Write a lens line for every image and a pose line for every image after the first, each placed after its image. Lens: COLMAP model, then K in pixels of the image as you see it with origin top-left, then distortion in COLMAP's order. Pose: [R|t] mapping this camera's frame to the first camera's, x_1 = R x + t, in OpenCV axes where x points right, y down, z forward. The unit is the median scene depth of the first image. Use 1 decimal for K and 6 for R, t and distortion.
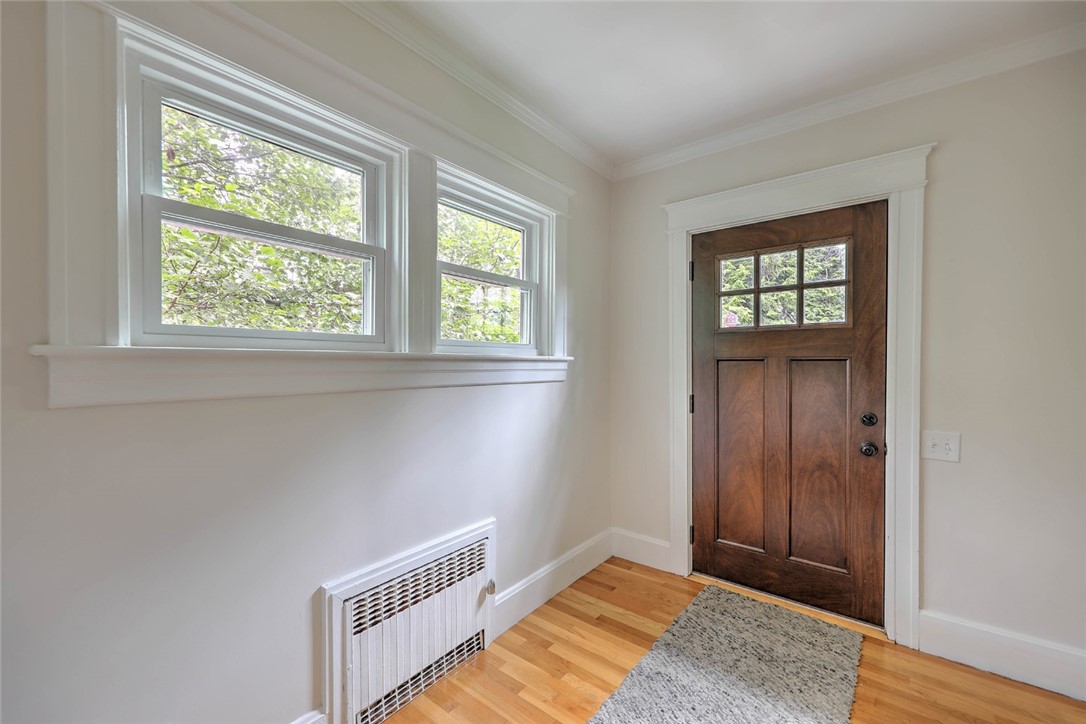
lens RADIAL K [[439.5, 0, 543.4], [0, 439.5, 367.6], [0, 0, 1]] dist [-0.002598, -0.000250]
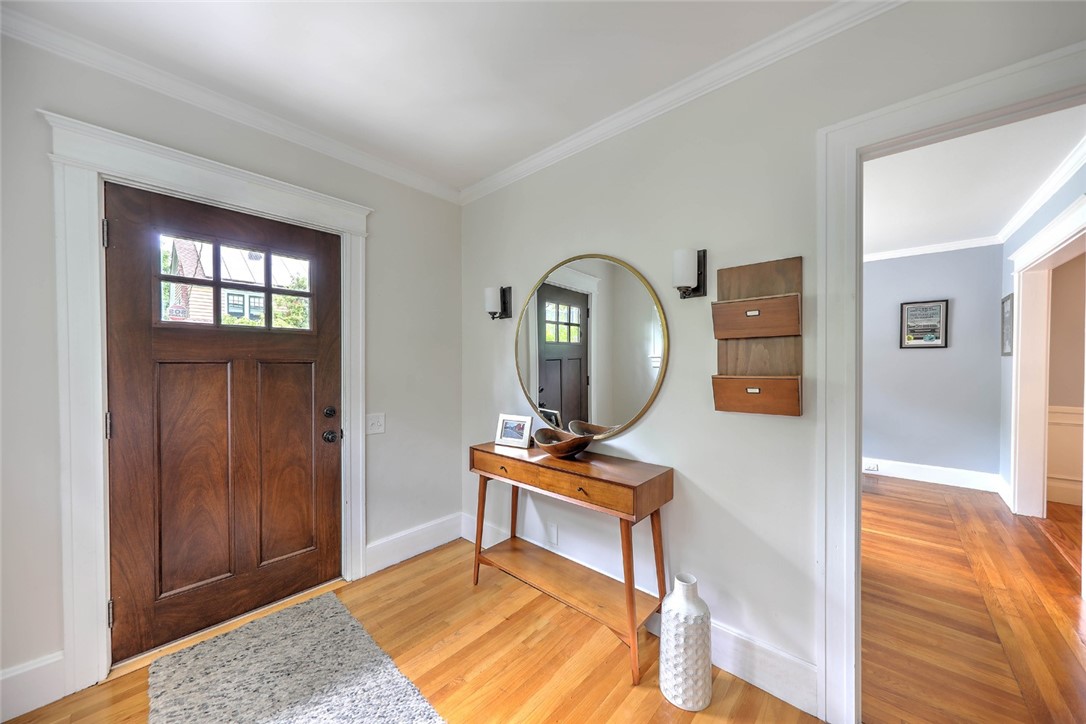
lens RADIAL K [[385.7, 0, 544.3], [0, 385.7, 362.5], [0, 0, 1]] dist [0.000849, 0.000078]
pose [[0.057081, -0.001823, 0.998368, -0.273251], [0.003695, 0.999992, 0.001615, -0.017872], [-0.998363, 0.003597, 0.057087, 0.329376]]
